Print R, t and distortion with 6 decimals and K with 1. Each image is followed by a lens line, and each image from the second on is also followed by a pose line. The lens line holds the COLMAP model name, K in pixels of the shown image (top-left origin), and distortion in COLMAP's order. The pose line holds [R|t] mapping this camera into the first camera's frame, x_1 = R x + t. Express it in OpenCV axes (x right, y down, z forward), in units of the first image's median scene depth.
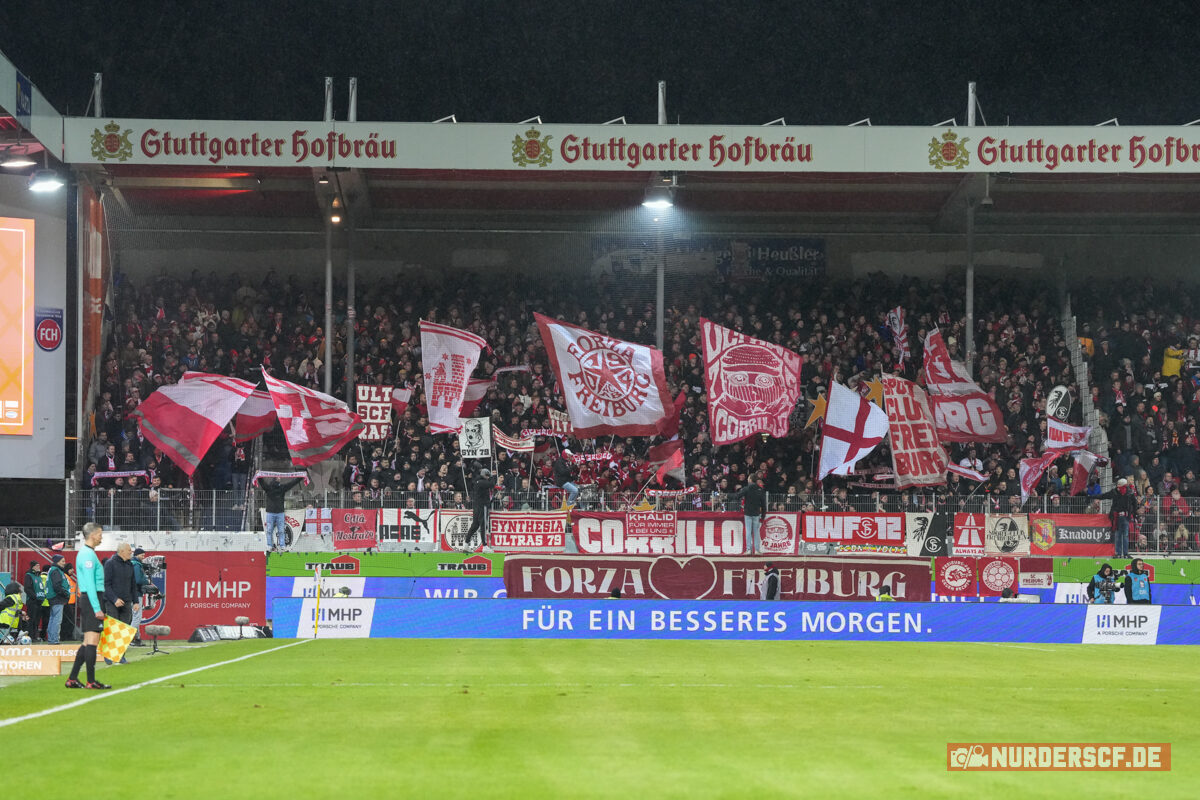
lens RADIAL K [[5137.2, 0, 600.0], [0, 5137.2, 400.0], [0, 0, 1]] dist [1.029209, 2.920686]
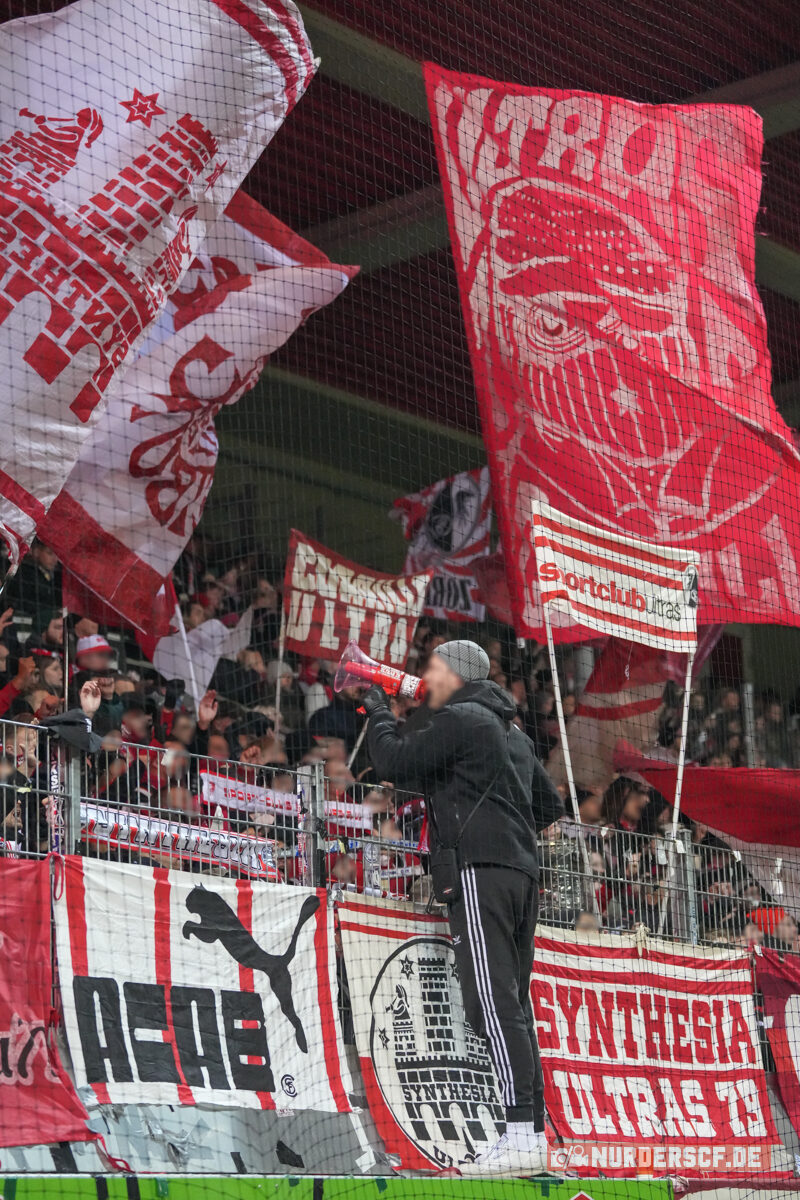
lens RADIAL K [[3012.5, 0, 400.0], [0, 3012.5, 600.0], [0, 0, 1]] dist [-0.026906, 0.151057]
pose [[0.600423, 0.146503, 0.786148, -0.101085], [0.004715, 0.982410, -0.186679, 0.029390], [-0.799668, 0.115793, 0.589171, 0.946397]]
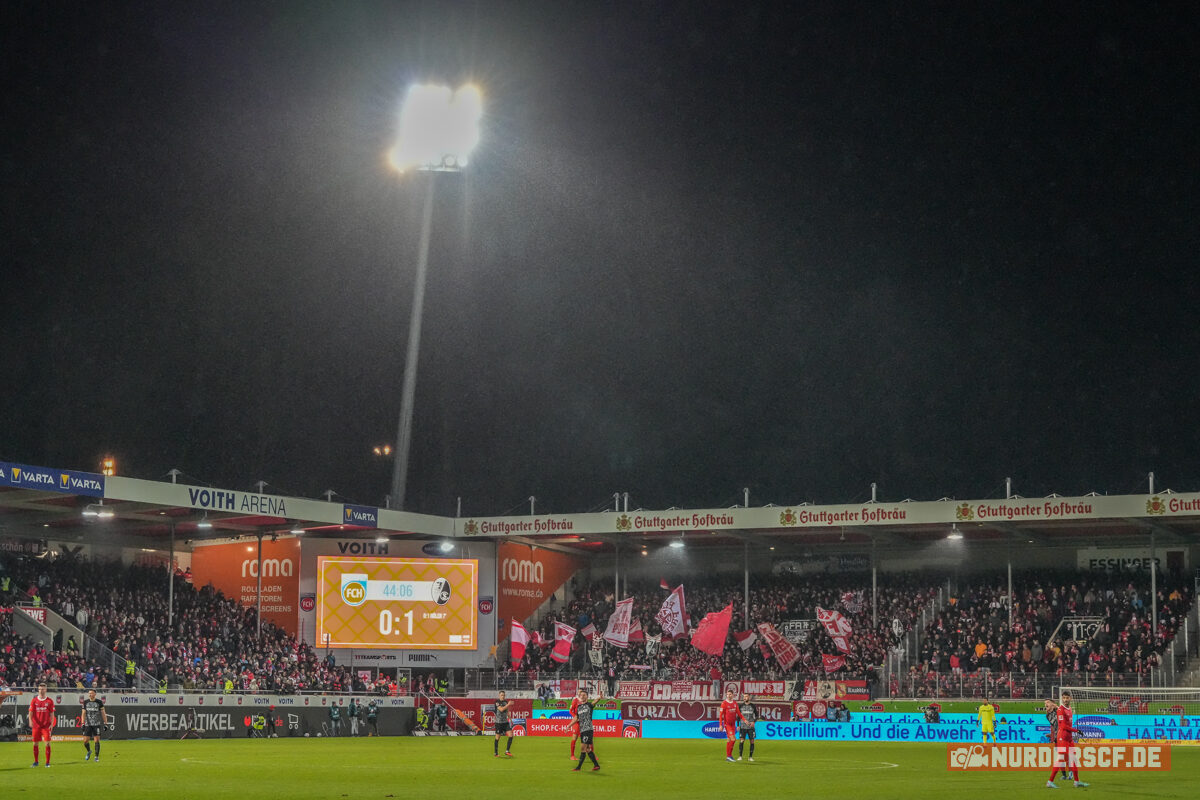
lens RADIAL K [[2454.2, 0, 600.0], [0, 2454.2, 400.0], [0, 0, 1]] dist [0.004715, -0.026979]
pose [[0.869616, -0.061229, -0.489918, 0.515434], [0.015579, 0.995189, -0.096725, 0.002556], [0.493483, 0.076481, 0.866386, 0.038217]]
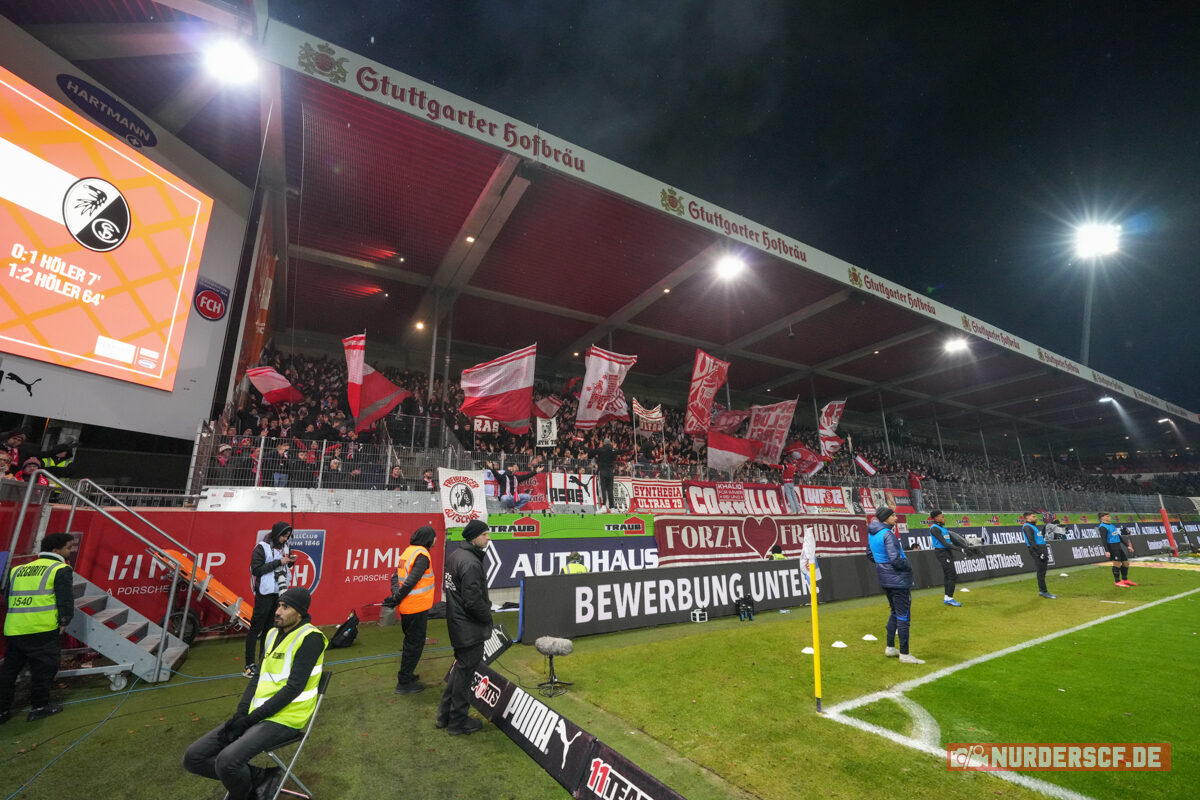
lens RADIAL K [[487.0, 0, 581.6], [0, 487.0, 395.4], [0, 0, 1]] dist [-0.015188, 0.004022]
pose [[0.871013, 0.111957, 0.478332, -0.087573], [-0.003082, 0.974911, -0.222574, 0.028039], [-0.491250, 0.192391, 0.849505, 0.907909]]
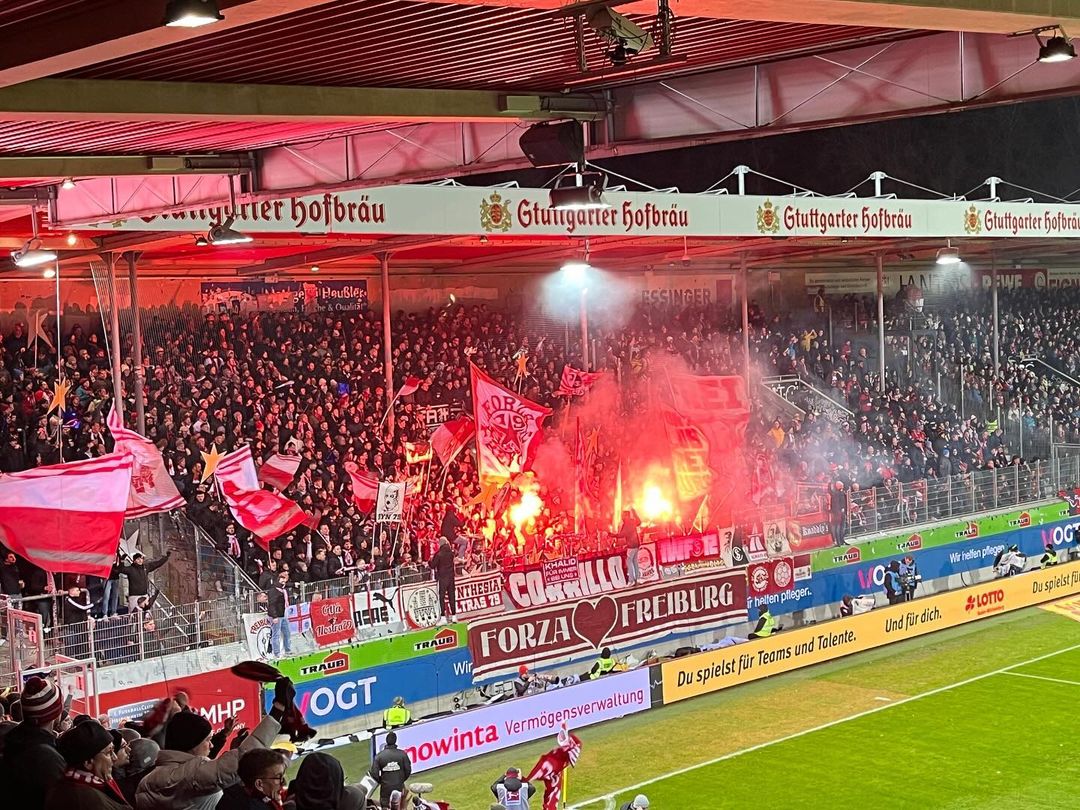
lens RADIAL K [[1646.2, 0, 540.0], [0, 1646.2, 405.0], [0, 0, 1]] dist [0.212601, -0.836436]
pose [[0.742981, -0.071966, 0.665432, -0.216782], [0.019173, 0.996083, 0.086319, -0.039114], [-0.669038, -0.051375, 0.741451, 0.754442]]
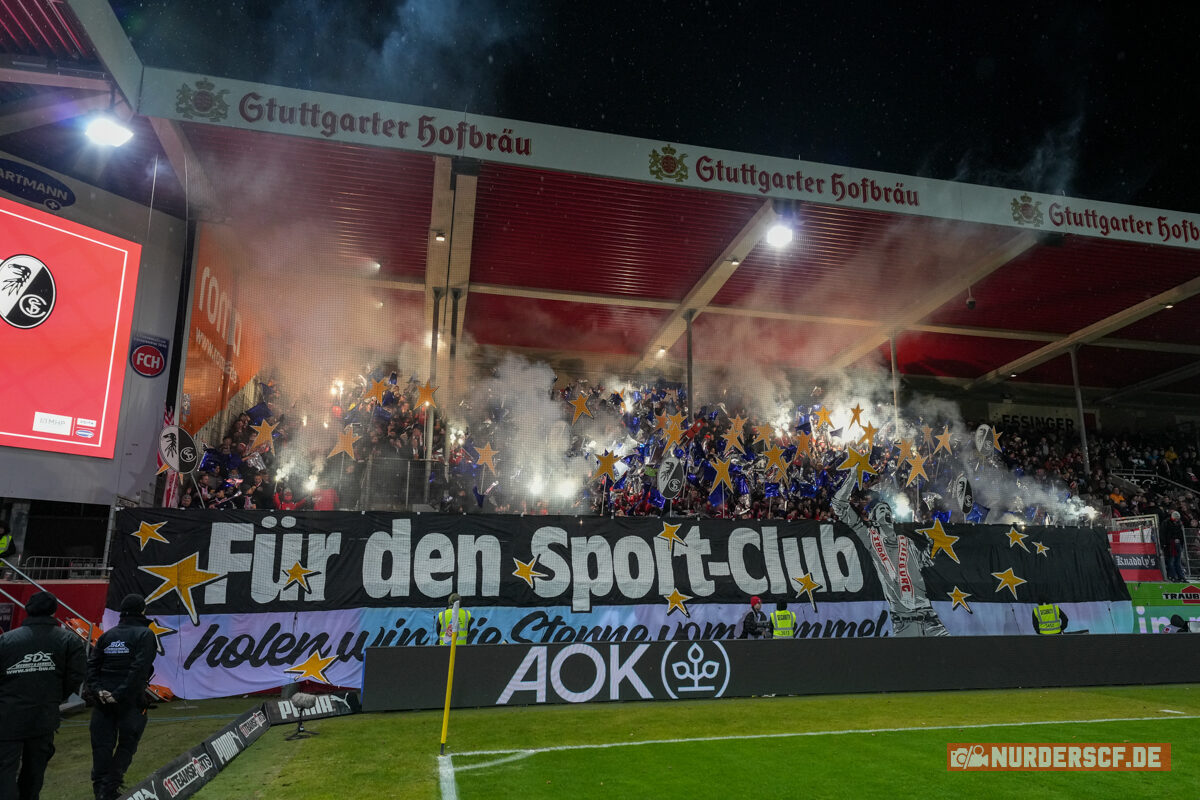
lens RADIAL K [[809.4, 0, 643.0], [0, 809.4, 415.1], [0, 0, 1]] dist [0.028071, -0.000695]
pose [[0.970462, 0.041113, 0.237725, -0.052649], [0.001717, 0.984171, -0.177214, 0.026077], [-0.241248, 0.172388, 0.955030, 0.854497]]
